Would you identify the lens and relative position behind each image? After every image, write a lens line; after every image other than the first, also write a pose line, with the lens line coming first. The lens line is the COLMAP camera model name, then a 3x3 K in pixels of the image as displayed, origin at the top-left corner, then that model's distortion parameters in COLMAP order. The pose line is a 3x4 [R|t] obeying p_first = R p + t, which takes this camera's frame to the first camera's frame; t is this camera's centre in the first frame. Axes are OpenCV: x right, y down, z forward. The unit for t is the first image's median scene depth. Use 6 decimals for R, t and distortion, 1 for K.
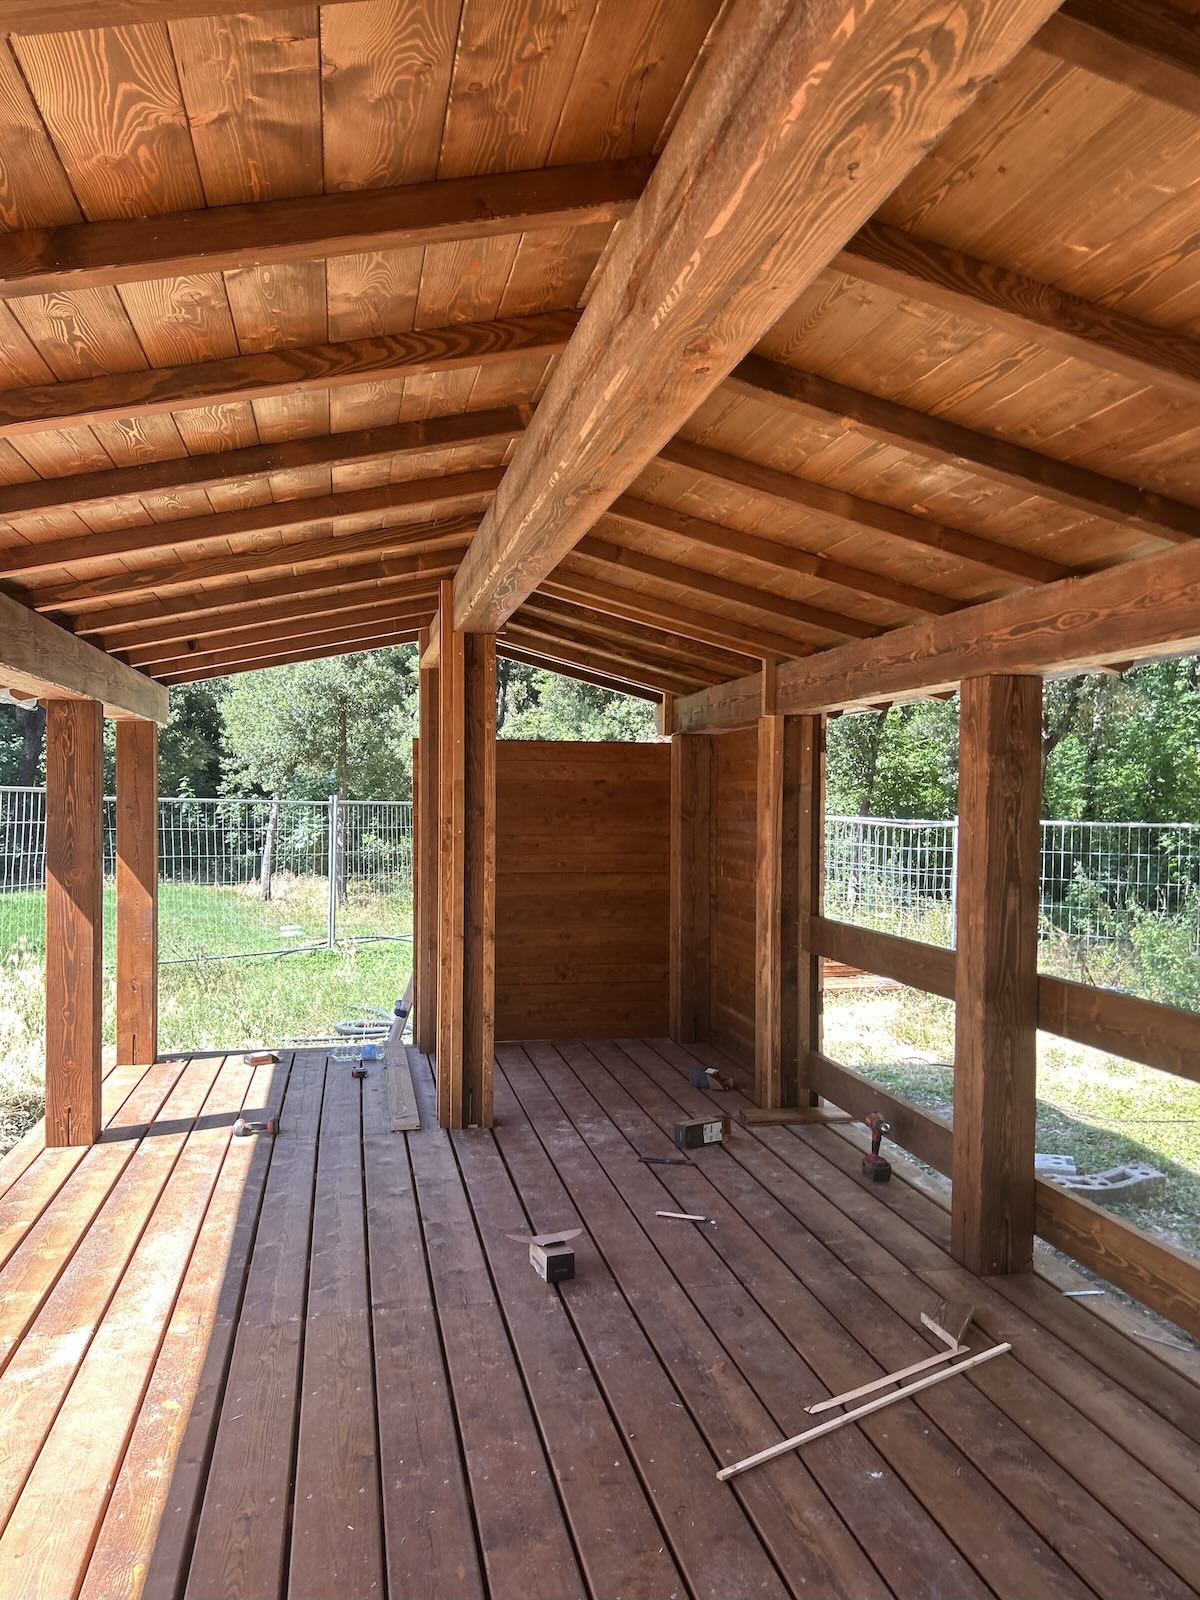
lens RADIAL K [[1186.5, 0, 609.7], [0, 1186.5, 809.8], [0, 0, 1]] dist [0.056928, 0.000472]
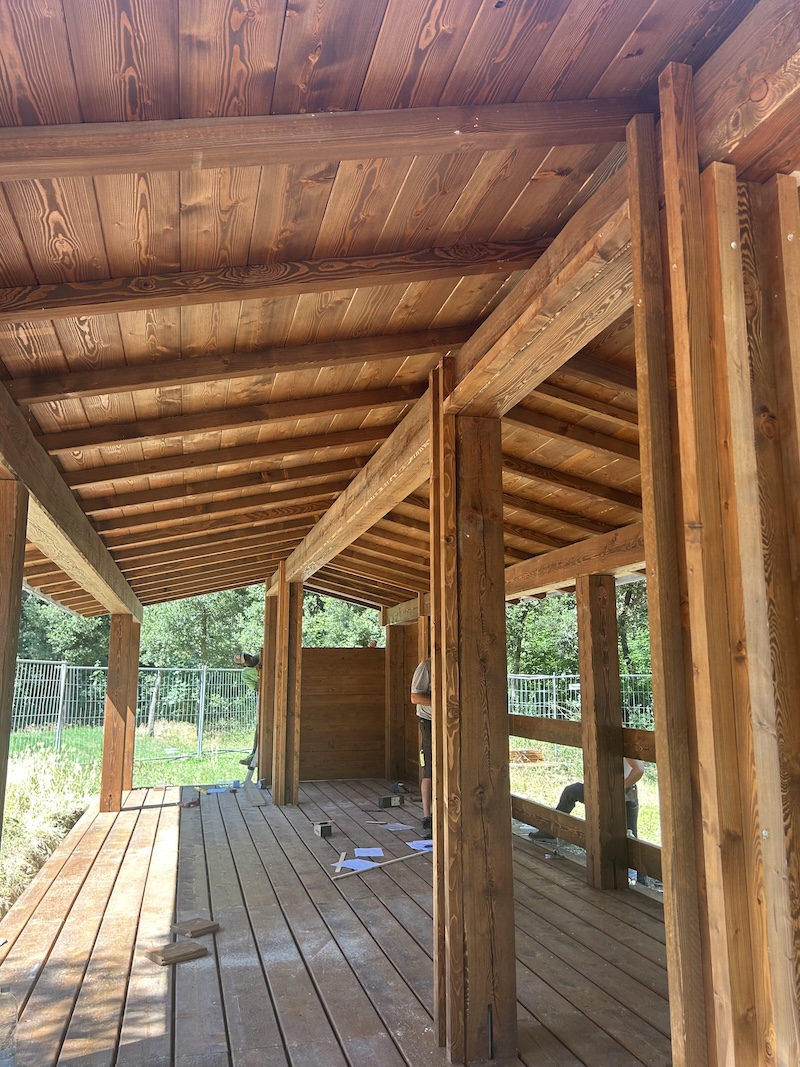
lens RADIAL K [[791.2, 0, 409.1], [0, 791.2, 522.8], [0, 0, 1]] dist [0.056928, 0.000472]
pose [[0.998901, -0.003537, 0.046729, 0.031049], [0.012682, 0.980343, -0.196890, 0.035608], [-0.045114, 0.197267, 0.979311, -0.428353]]
